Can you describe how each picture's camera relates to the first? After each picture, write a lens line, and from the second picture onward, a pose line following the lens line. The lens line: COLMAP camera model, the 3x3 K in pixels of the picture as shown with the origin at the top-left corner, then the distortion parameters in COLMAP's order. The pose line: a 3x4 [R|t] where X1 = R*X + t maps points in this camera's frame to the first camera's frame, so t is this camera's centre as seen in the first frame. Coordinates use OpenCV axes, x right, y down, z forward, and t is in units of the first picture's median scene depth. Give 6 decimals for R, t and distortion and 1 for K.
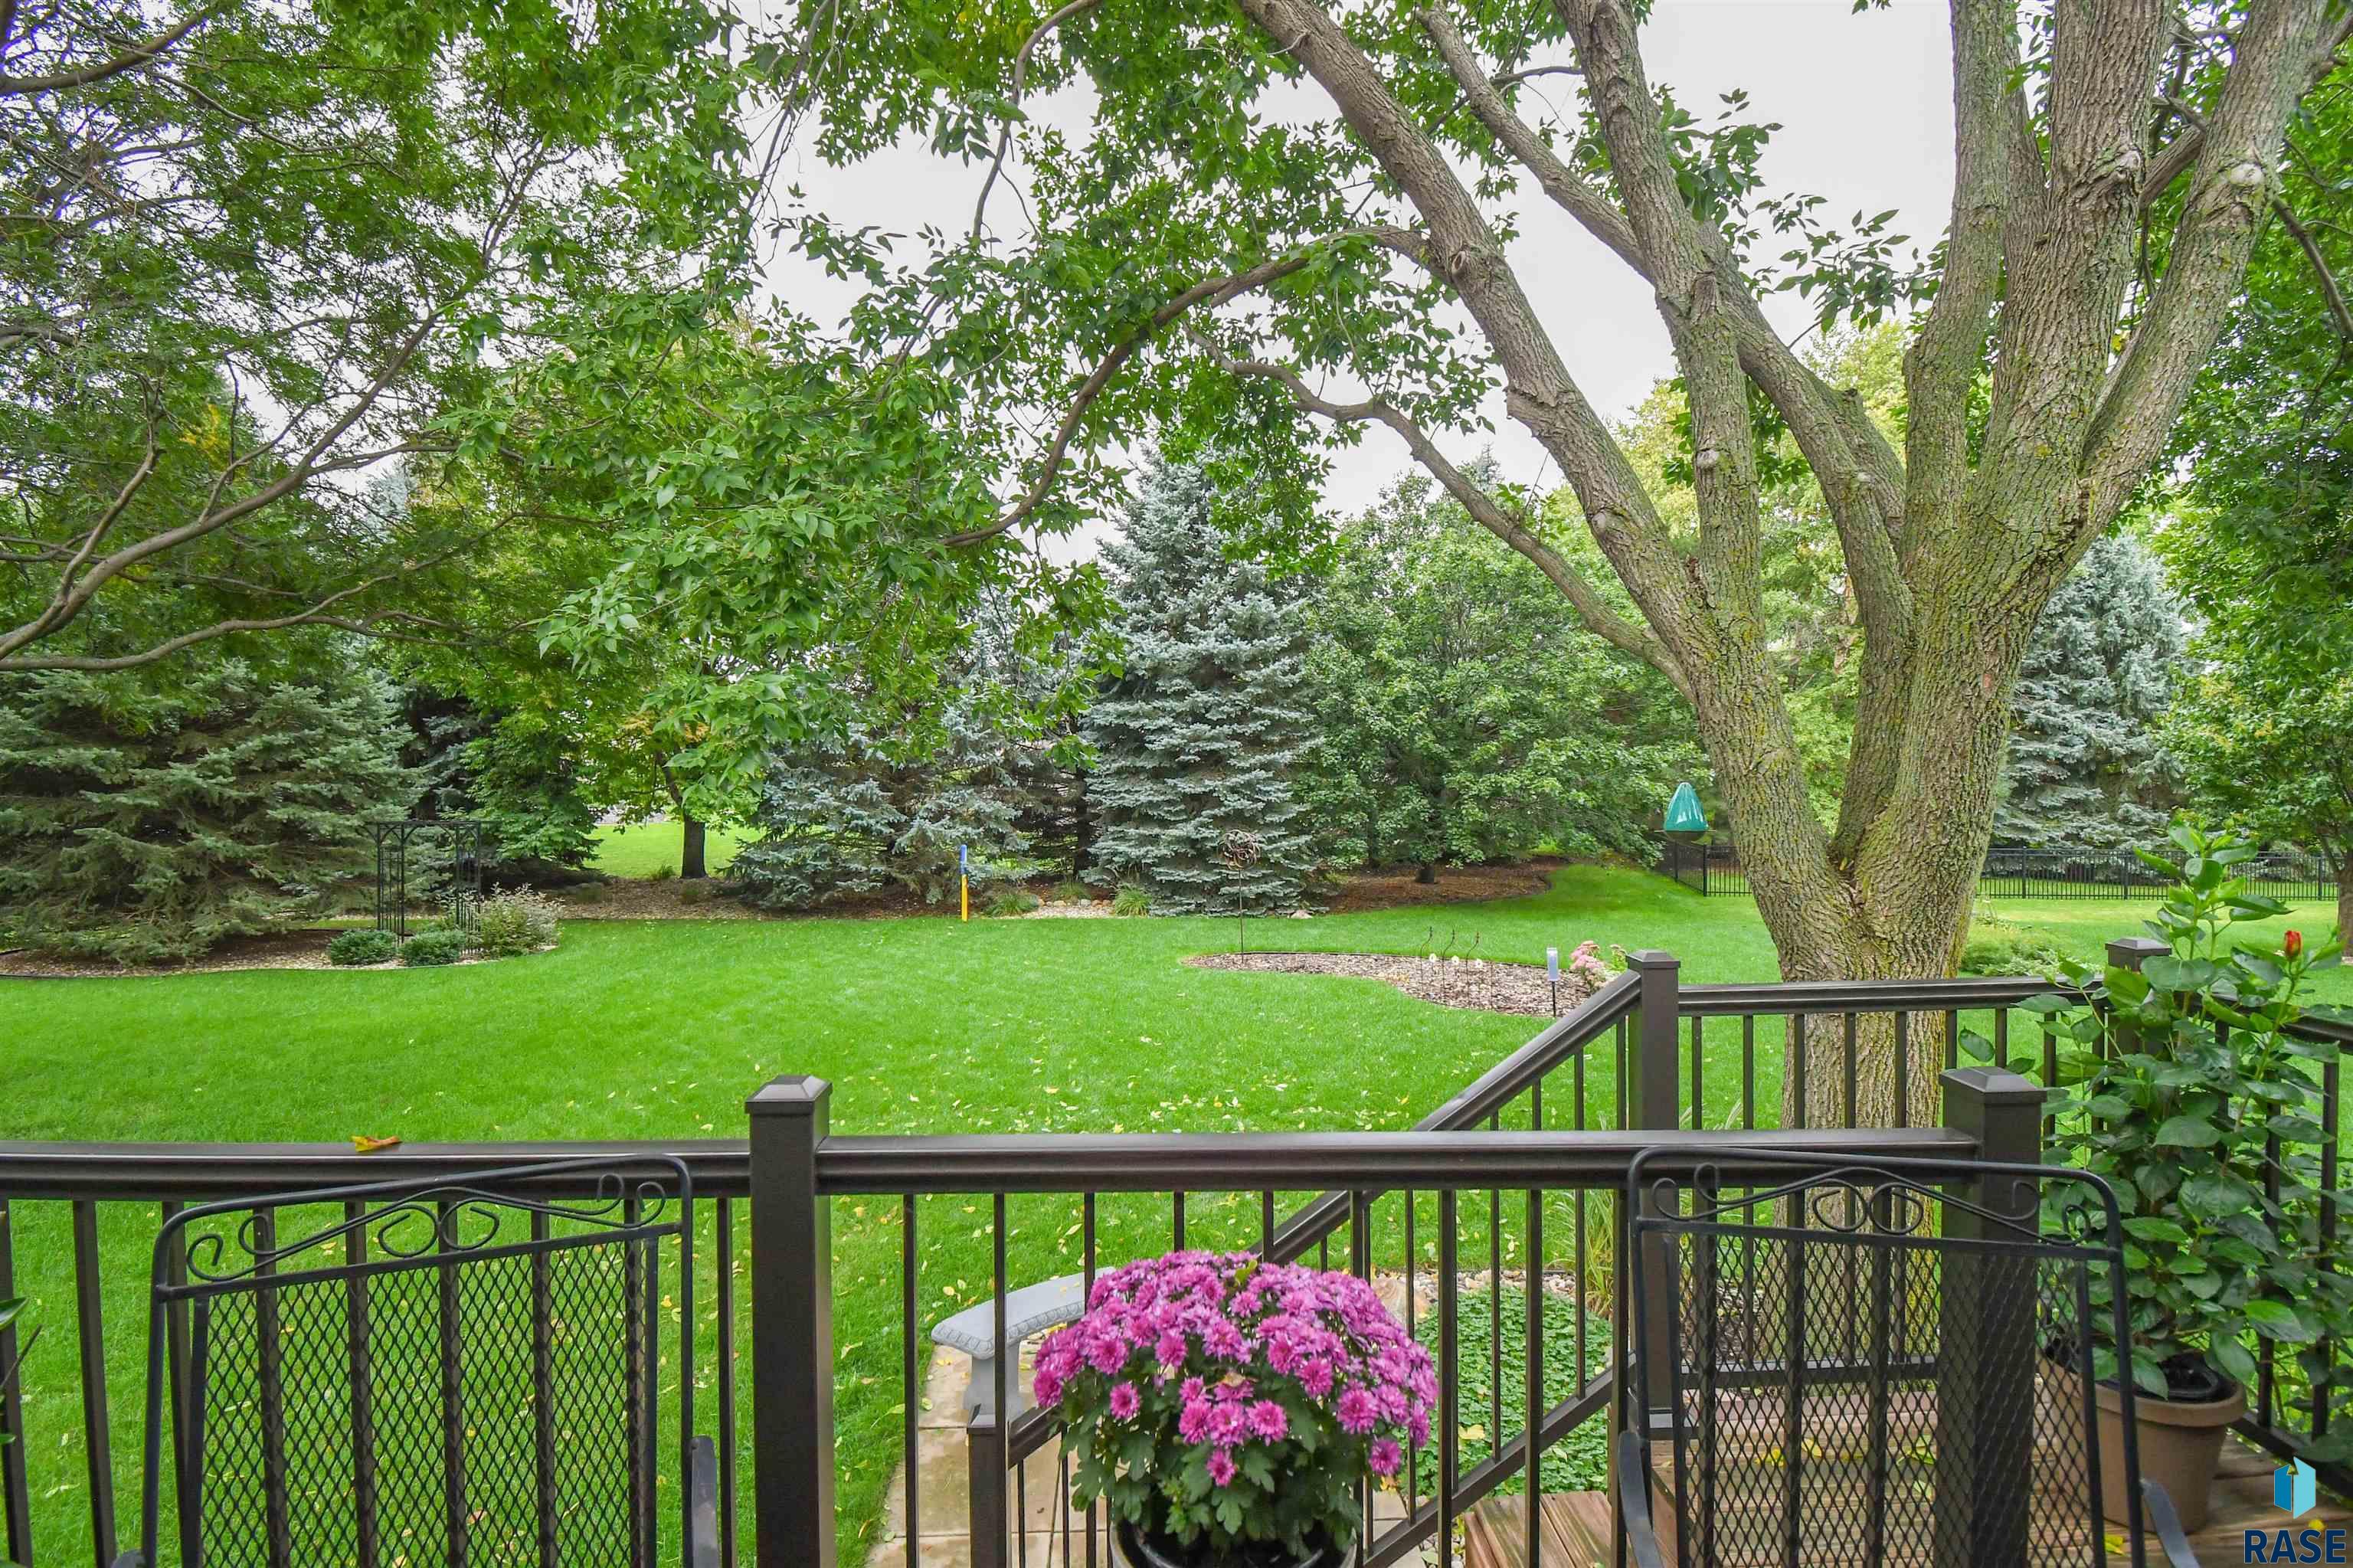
lens RADIAL K [[1129.8, 0, 1168.8], [0, 1129.8, 777.5], [0, 0, 1]] dist [-0.014117, -0.002836]
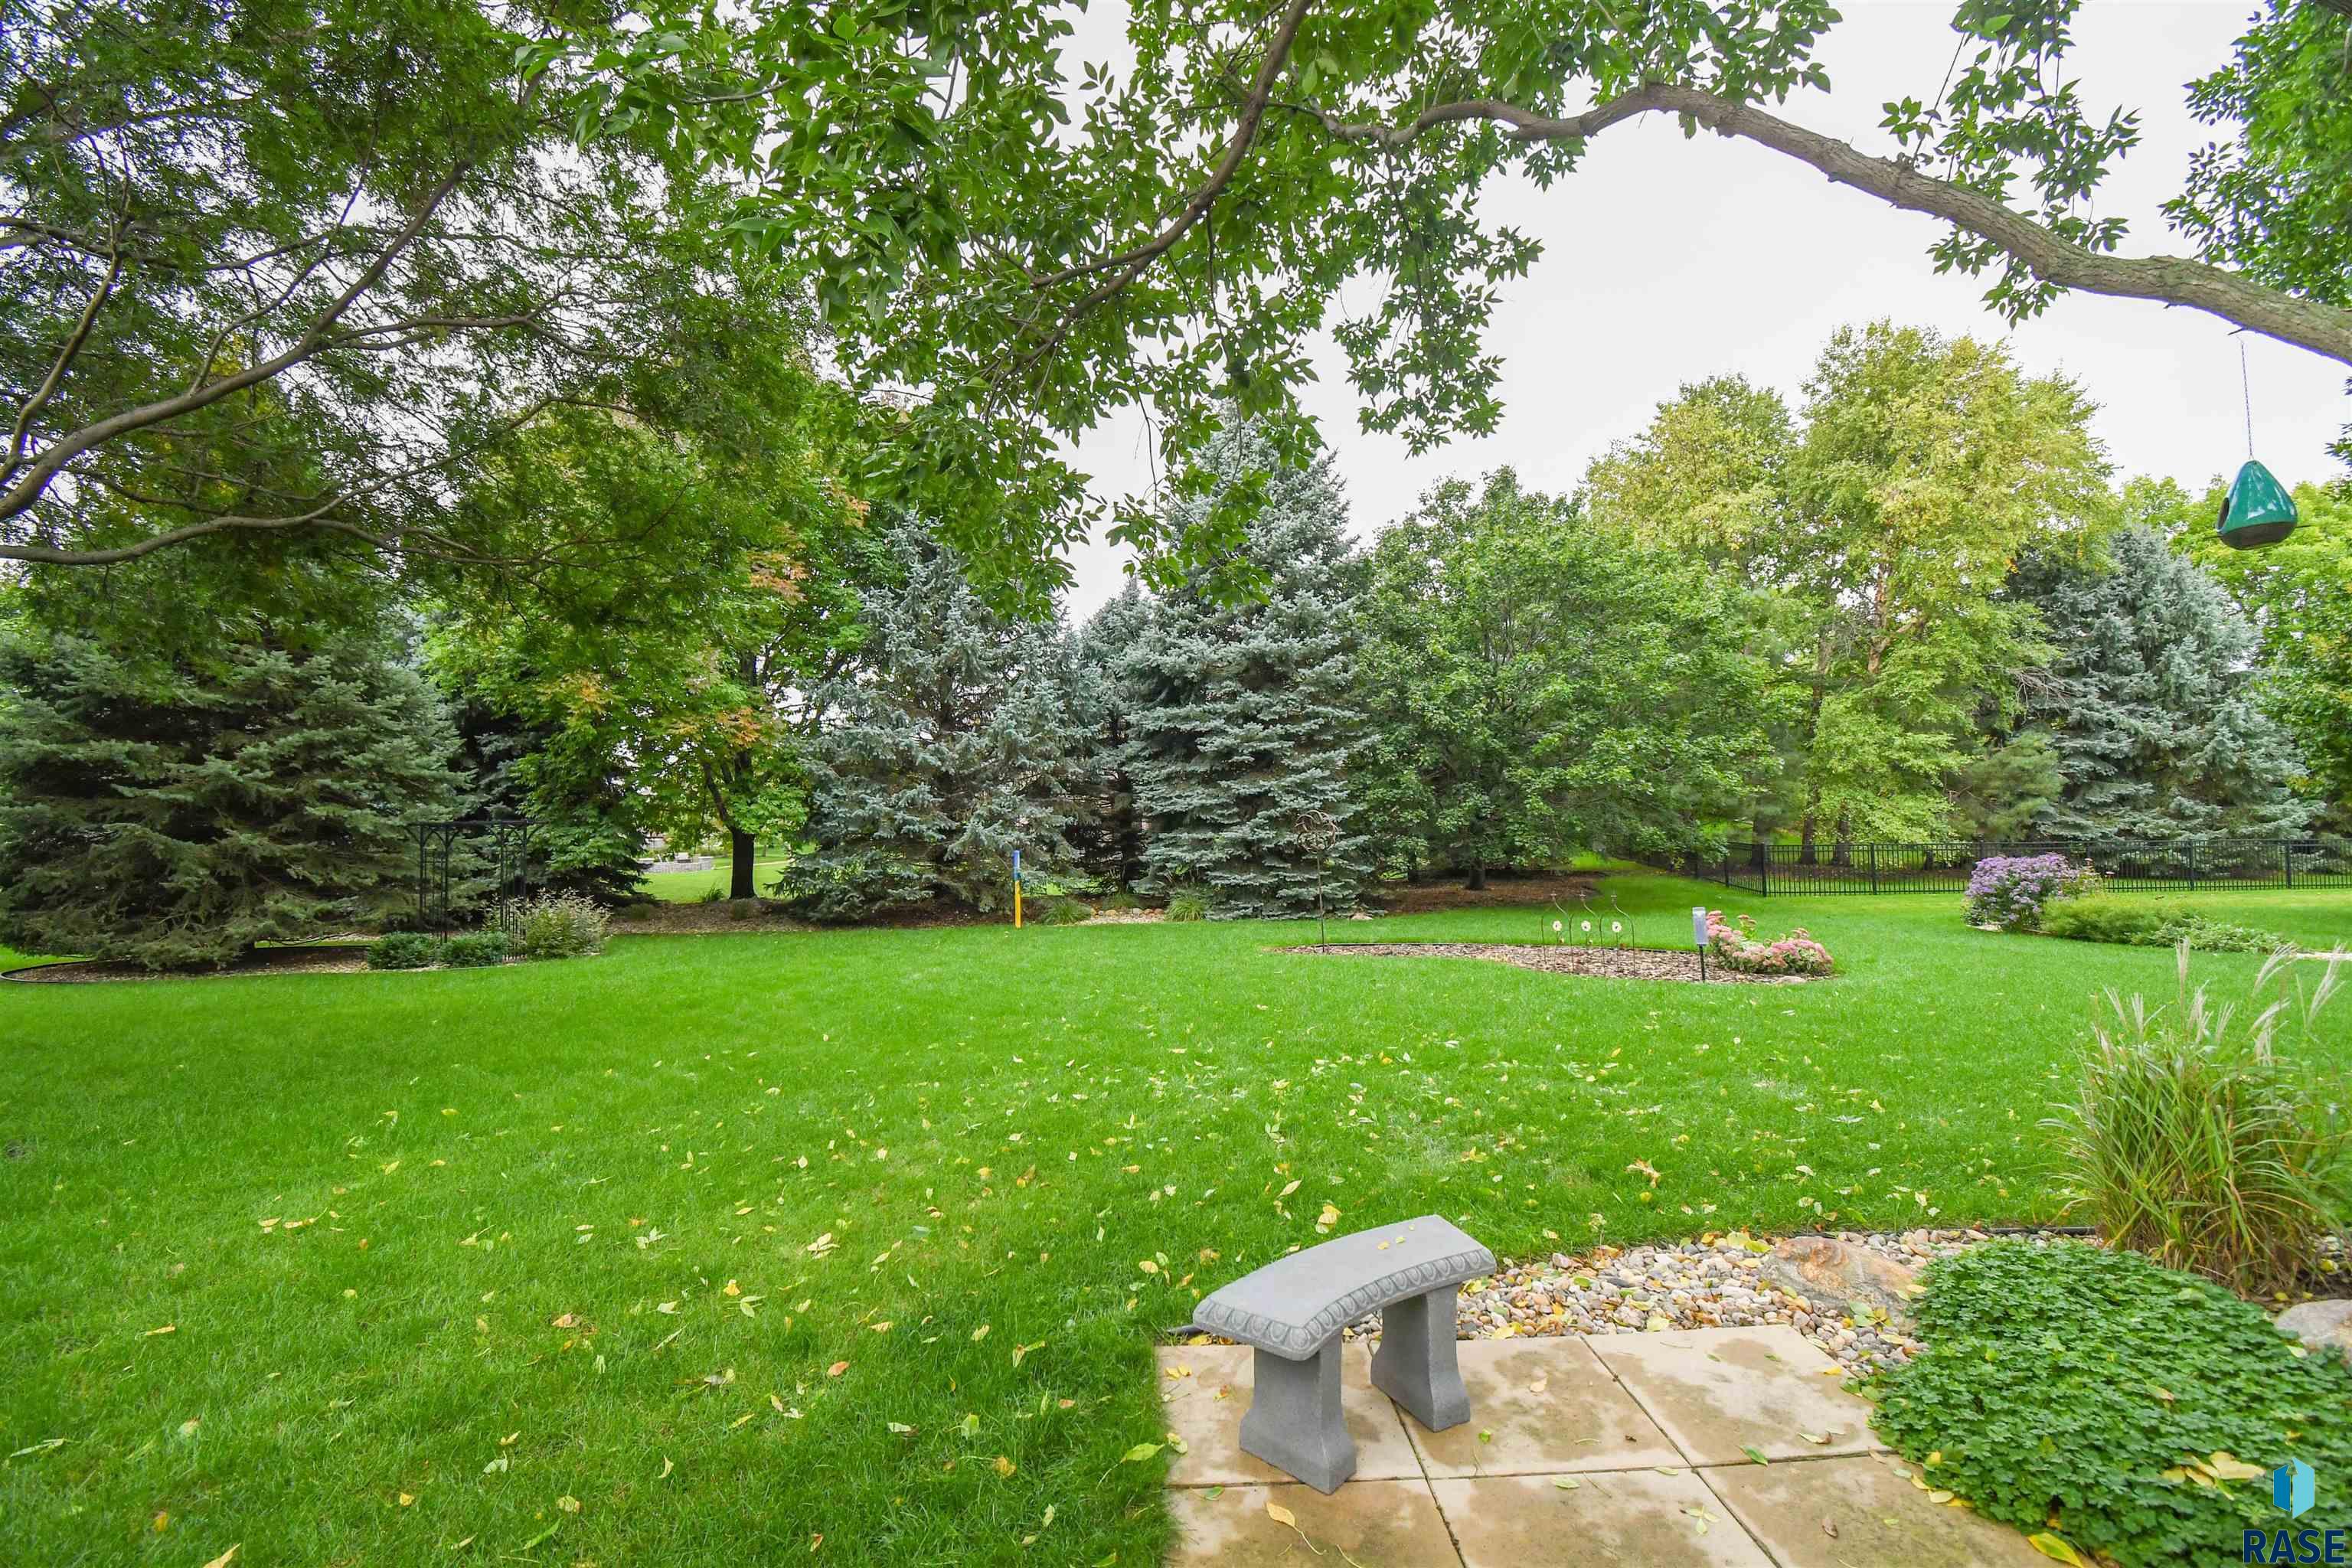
lens RADIAL K [[1057.9, 0, 1157.7], [0, 1057.9, 776.9], [0, 0, 1]] dist [-0.013677, -0.005295]
pose [[0.999554, -0.022123, -0.020066, -0.037721], [0.021089, 0.998510, -0.050327, 0.043172], [0.021149, 0.049881, 0.998531, 0.078836]]
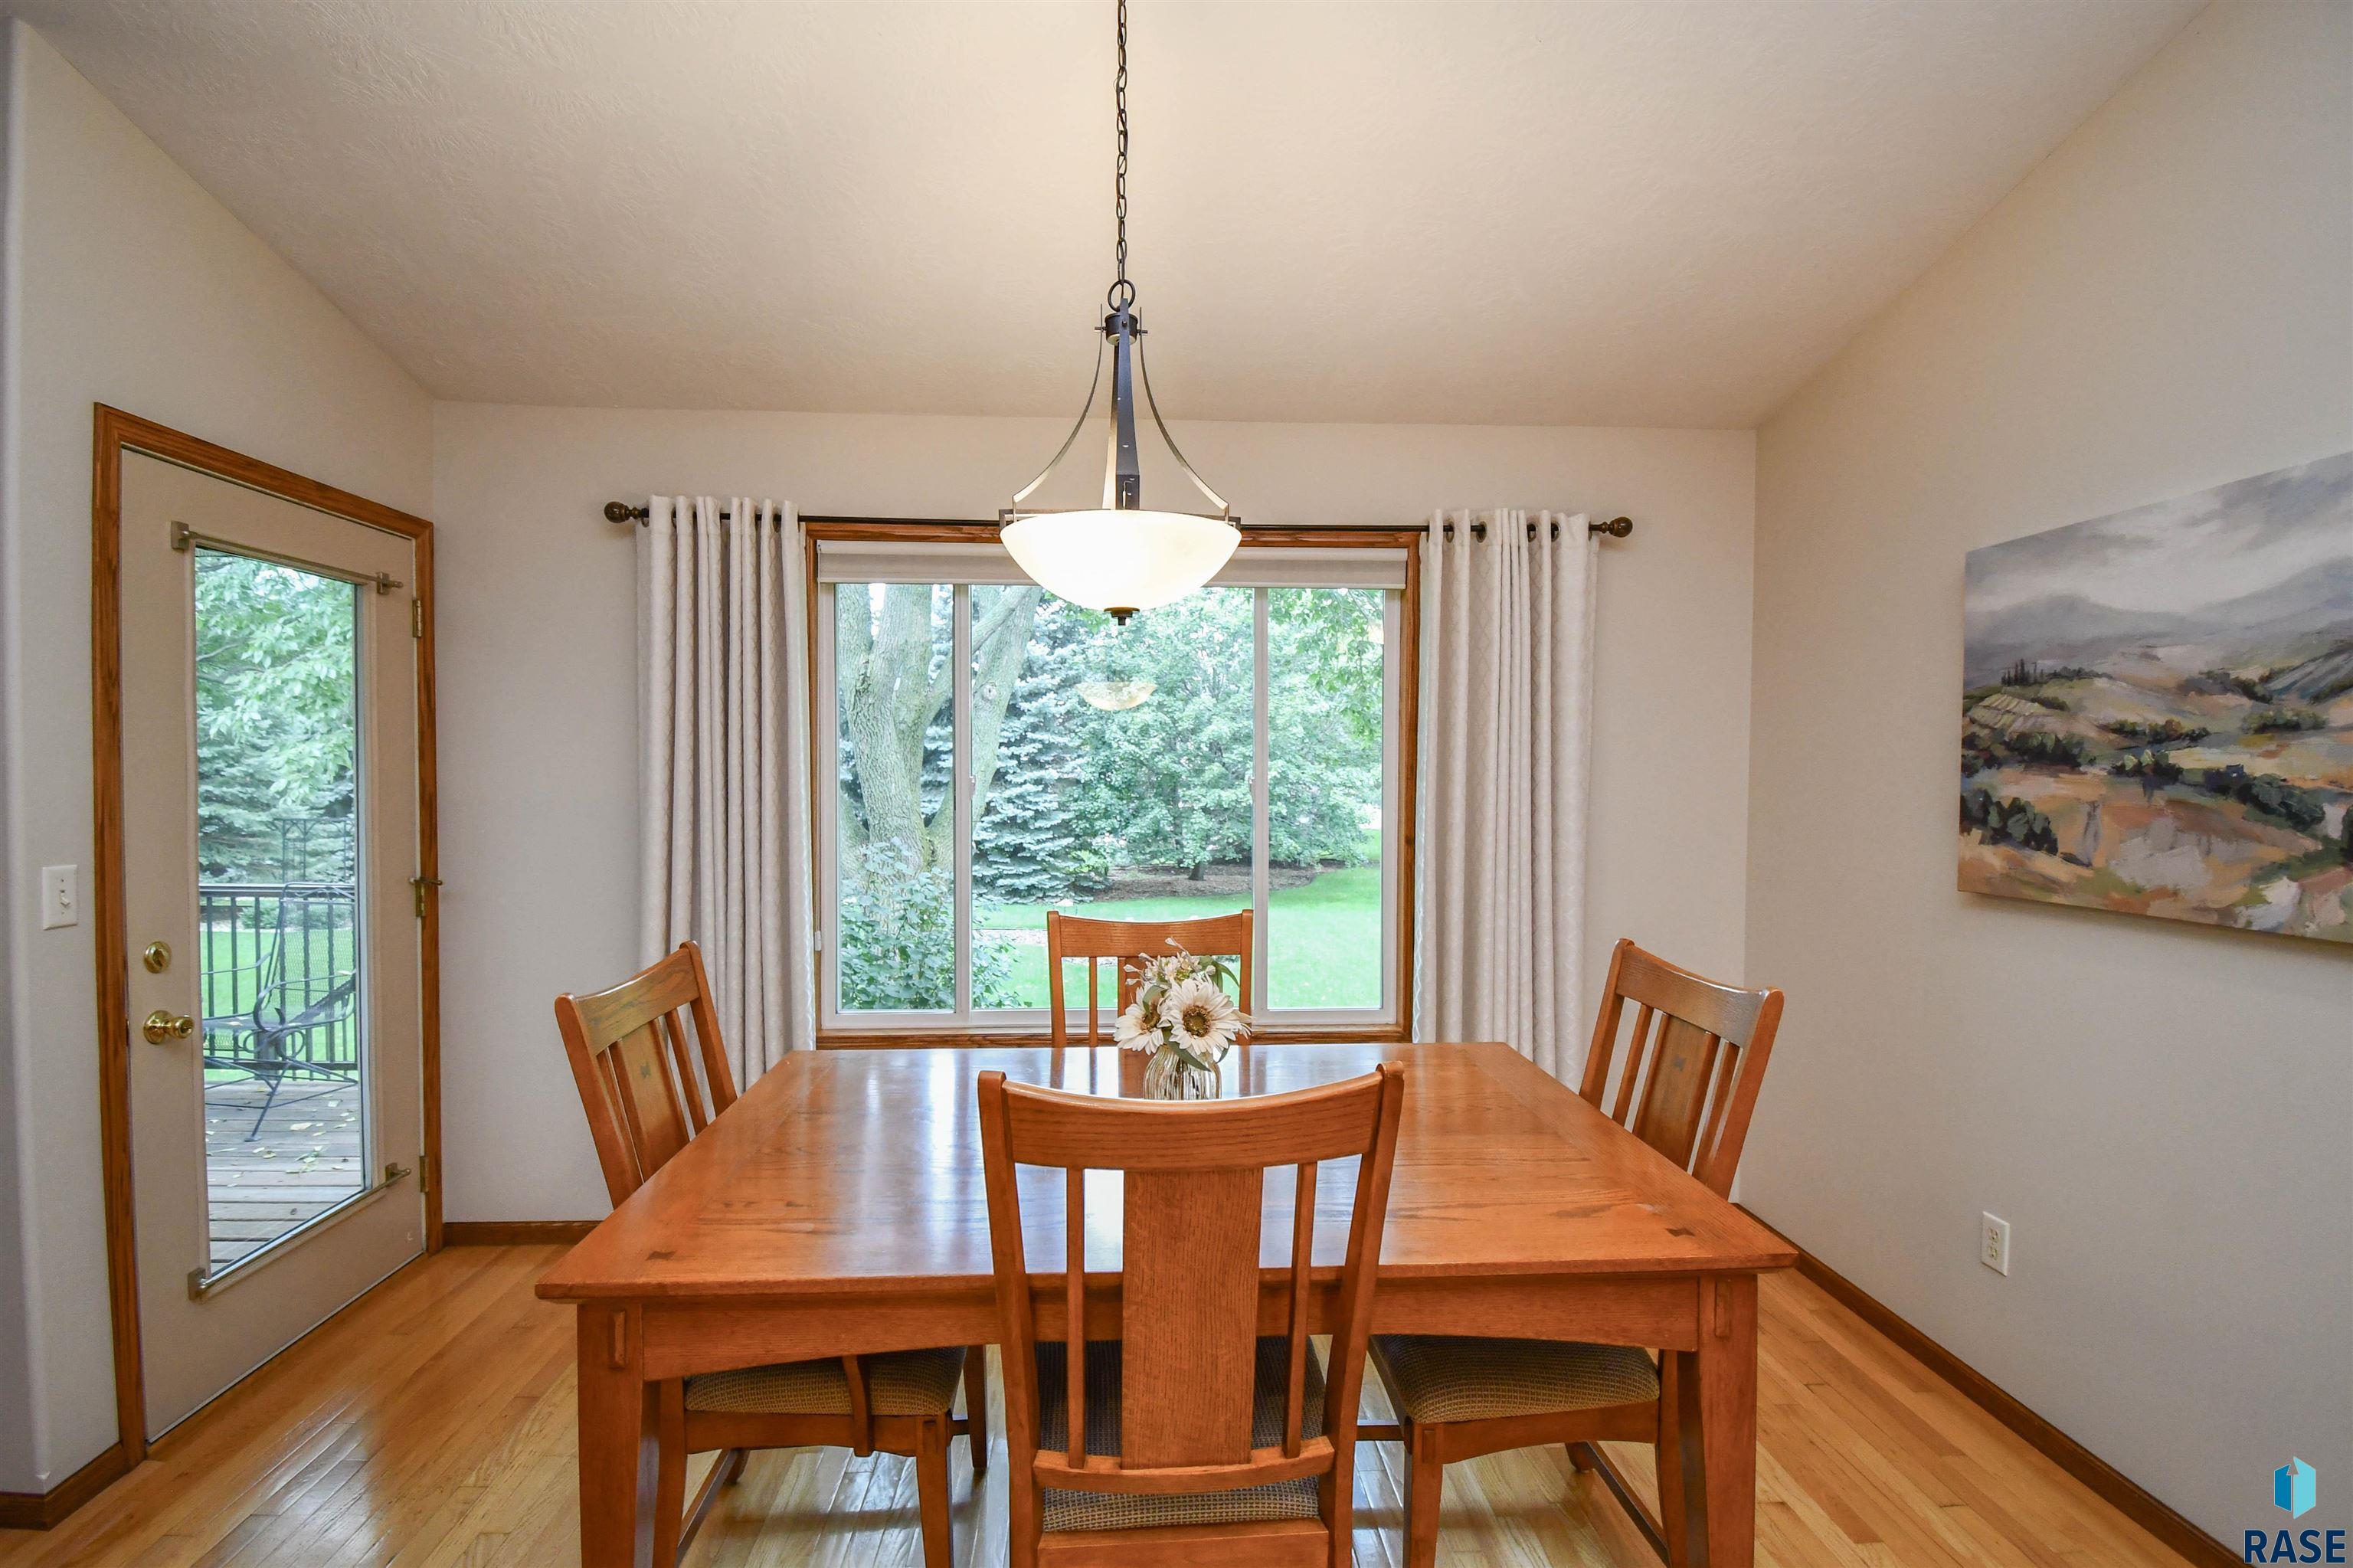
lens RADIAL K [[1058.4, 0, 1138.8], [0, 1058.4, 782.5], [0, 0, 1]] dist [-0.013677, -0.005295]
pose [[0.999683, 0.009505, 0.023324, 0.170002], [-0.009292, 0.999914, -0.009213, 0.000726], [-0.023410, 0.008993, 0.999686, -0.150333]]
